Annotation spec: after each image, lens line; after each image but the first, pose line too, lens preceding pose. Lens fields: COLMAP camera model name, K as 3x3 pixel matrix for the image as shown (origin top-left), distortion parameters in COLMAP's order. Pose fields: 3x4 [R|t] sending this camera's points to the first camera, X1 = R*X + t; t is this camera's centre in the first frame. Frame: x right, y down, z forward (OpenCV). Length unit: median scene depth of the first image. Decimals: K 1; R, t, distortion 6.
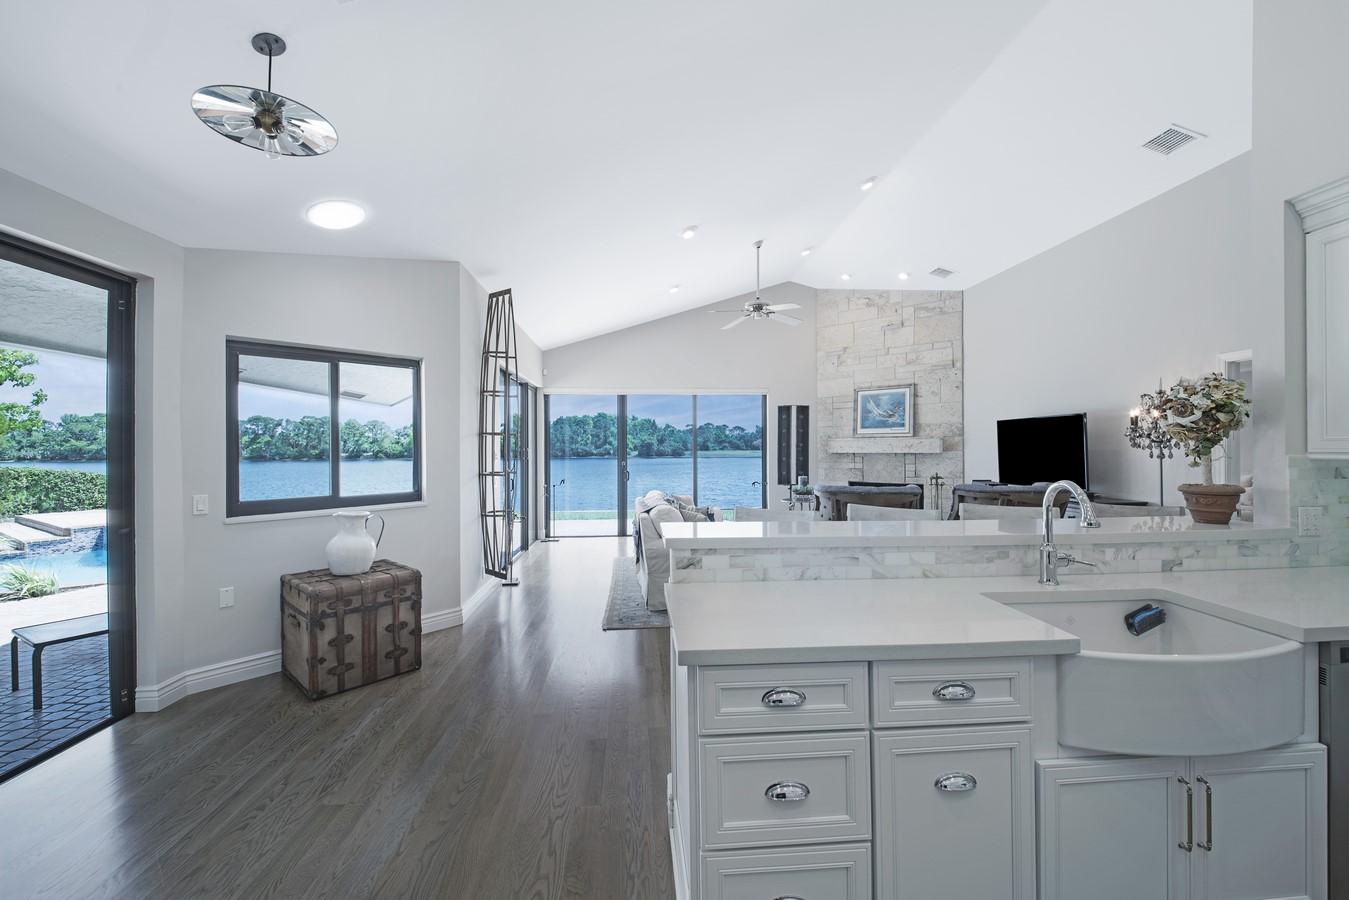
lens RADIAL K [[537.7, 0, 690.9], [0, 537.7, 446.1], [0, 0, 1]] dist [0.001273, -0.000404]
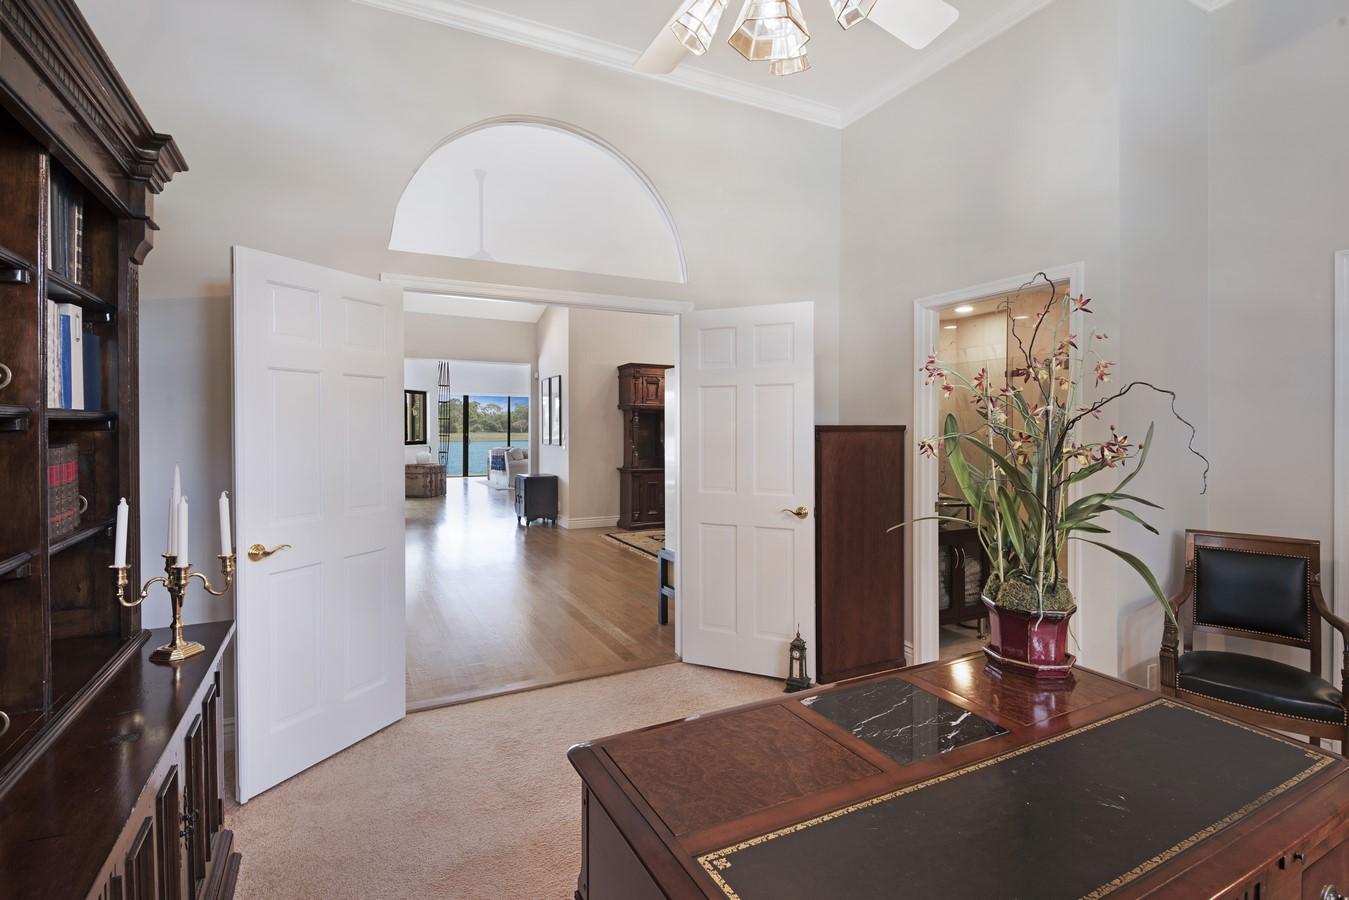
lens RADIAL K [[655.1, 0, 685.5], [0, 655.1, 433.1], [0, 0, 1]] dist [-0.000727, -0.000030]
pose [[0.928056, 0.003654, 0.372423, -0.288743], [-0.006357, 0.999962, 0.006030, 0.009616], [-0.372386, -0.007964, 0.928044, -1.389559]]
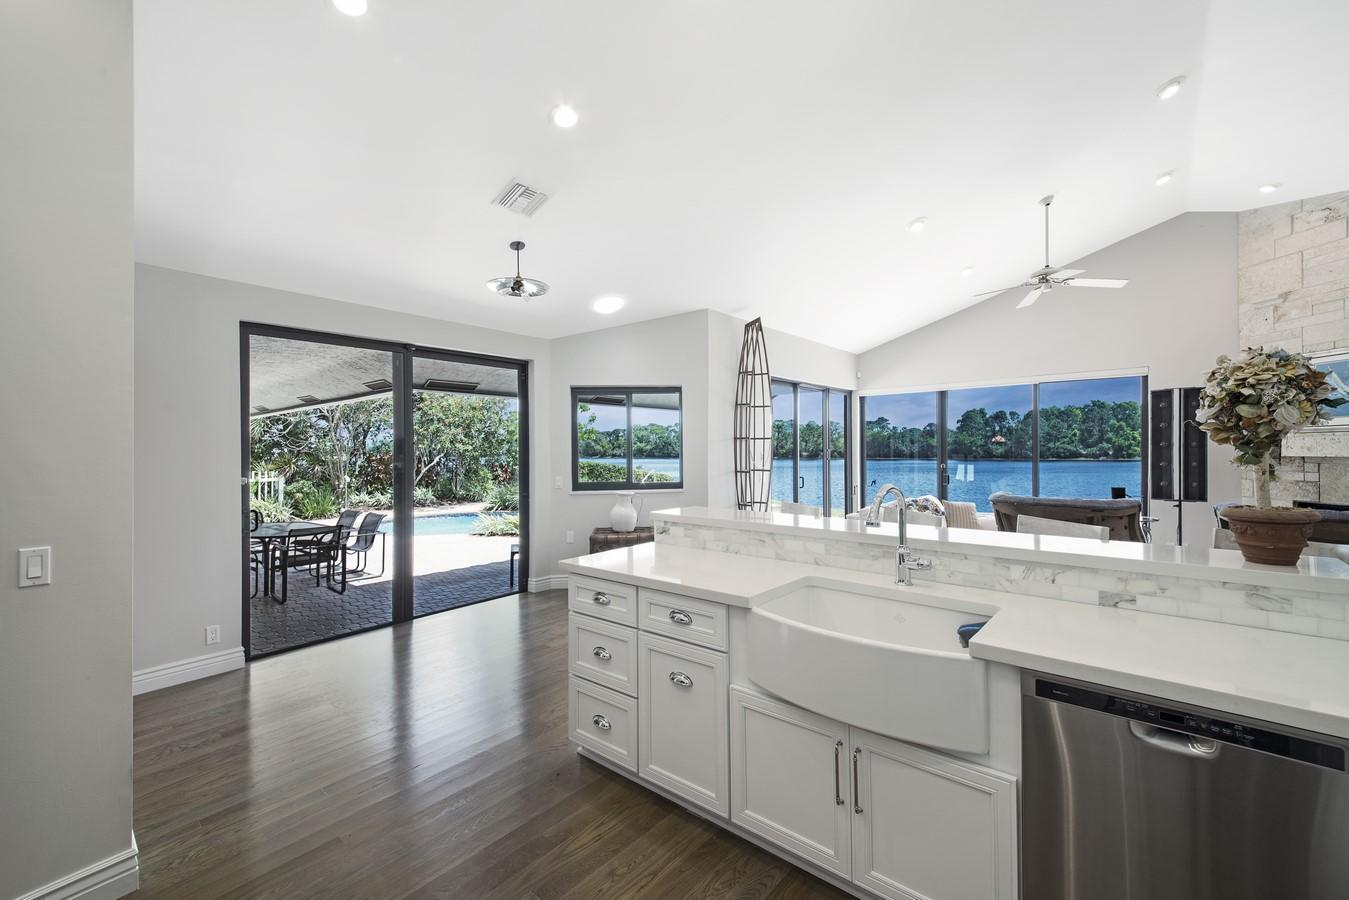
lens RADIAL K [[589.0, 0, 685.3], [0, 589.0, 448.5], [0, 0, 1]] dist [0.031057, -0.014719]
pose [[0.699871, -0.001178, -0.714269, 0.316048], [0.005342, 0.999979, 0.003586, -0.003369], [0.714250, -0.006325, 0.699863, -0.024604]]
